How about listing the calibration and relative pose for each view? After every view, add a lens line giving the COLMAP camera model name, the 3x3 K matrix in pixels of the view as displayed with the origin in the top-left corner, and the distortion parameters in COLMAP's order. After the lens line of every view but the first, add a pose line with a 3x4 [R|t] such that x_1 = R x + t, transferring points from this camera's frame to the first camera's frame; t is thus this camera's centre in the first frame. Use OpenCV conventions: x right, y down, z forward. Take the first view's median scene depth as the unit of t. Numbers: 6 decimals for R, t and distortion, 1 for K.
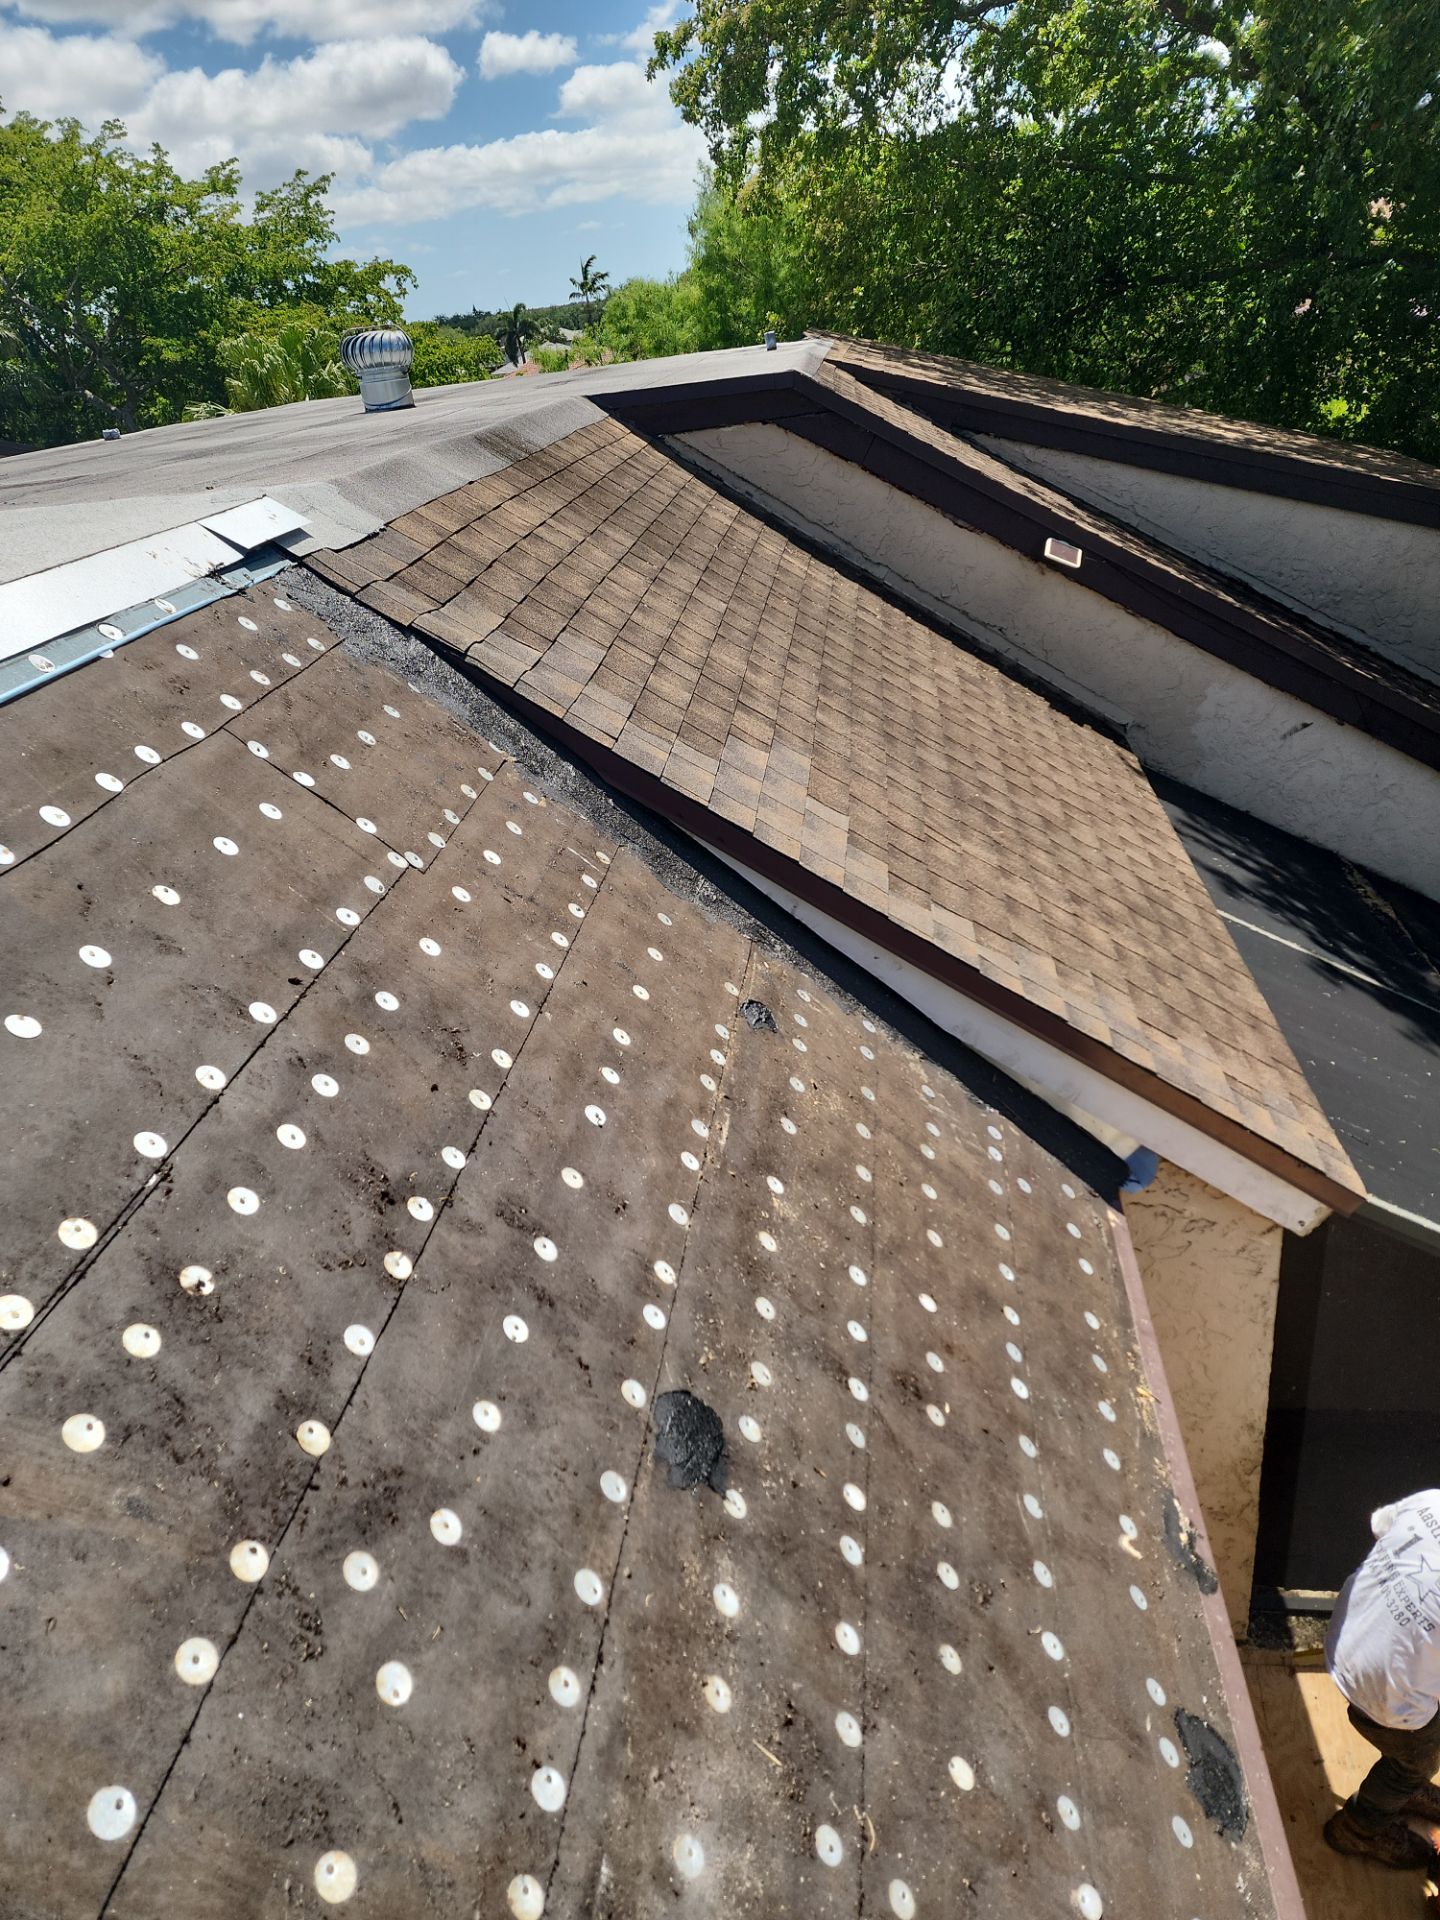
lens RADIAL K [[1291.9, 0, 726.7], [0, 1291.9, 958.7], [0, 0, 1]] dist [0.094990, -0.068066]
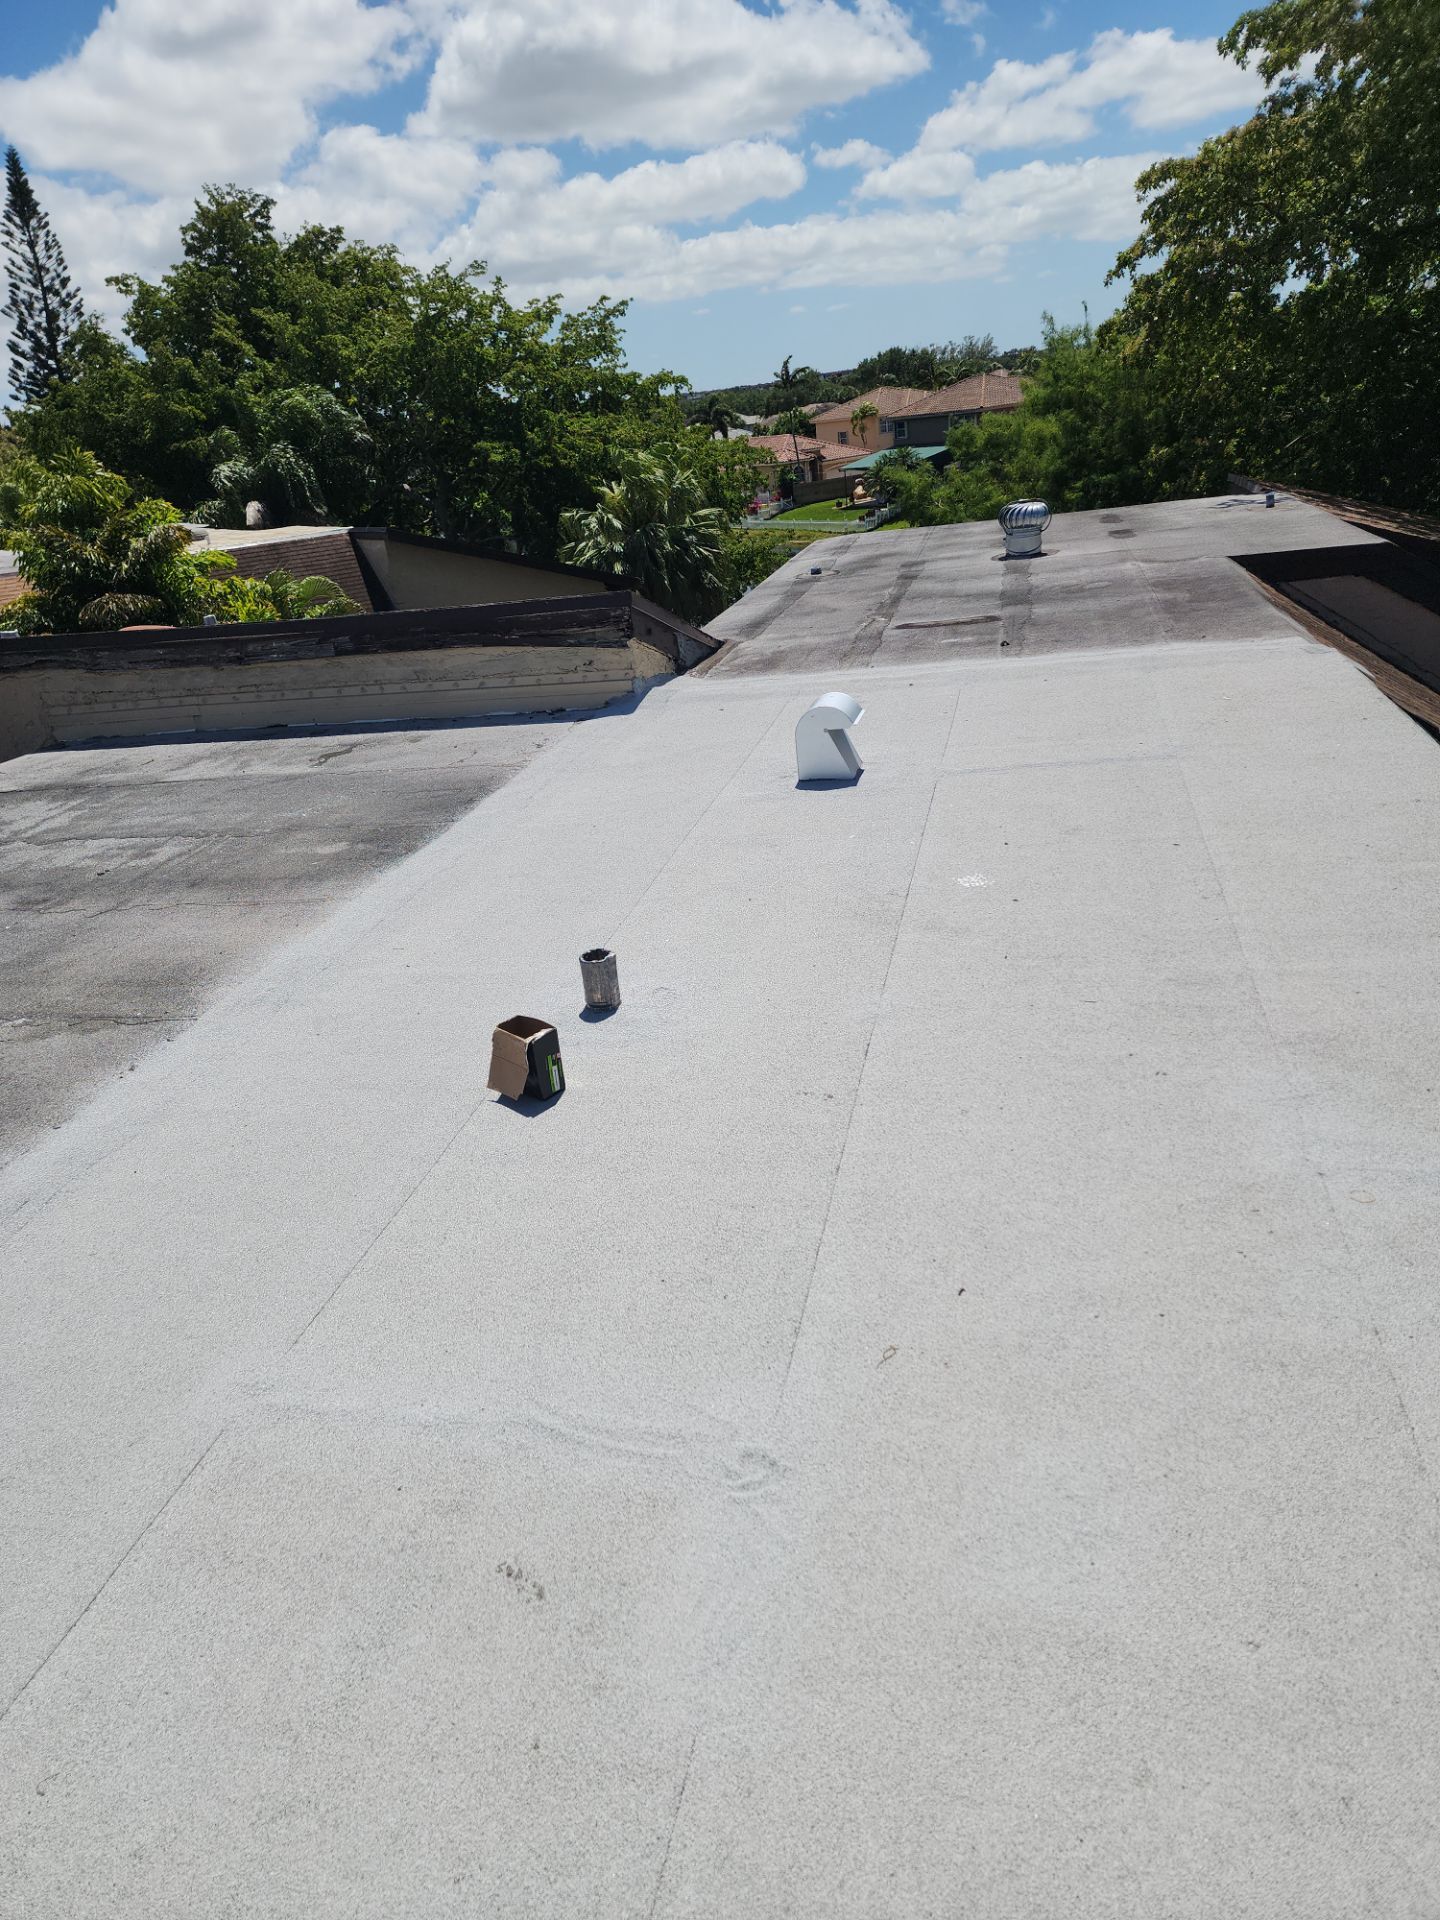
lens RADIAL K [[1281.7, 0, 715.1], [0, 1281.7, 963.5], [0, 0, 1]] dist [0.084955, -0.070048]
pose [[0.993822, 0.051917, -0.098096, -0.091629], [-0.056049, 0.997633, -0.039841, 0.021269], [0.095795, 0.045093, 0.994379, -0.087949]]
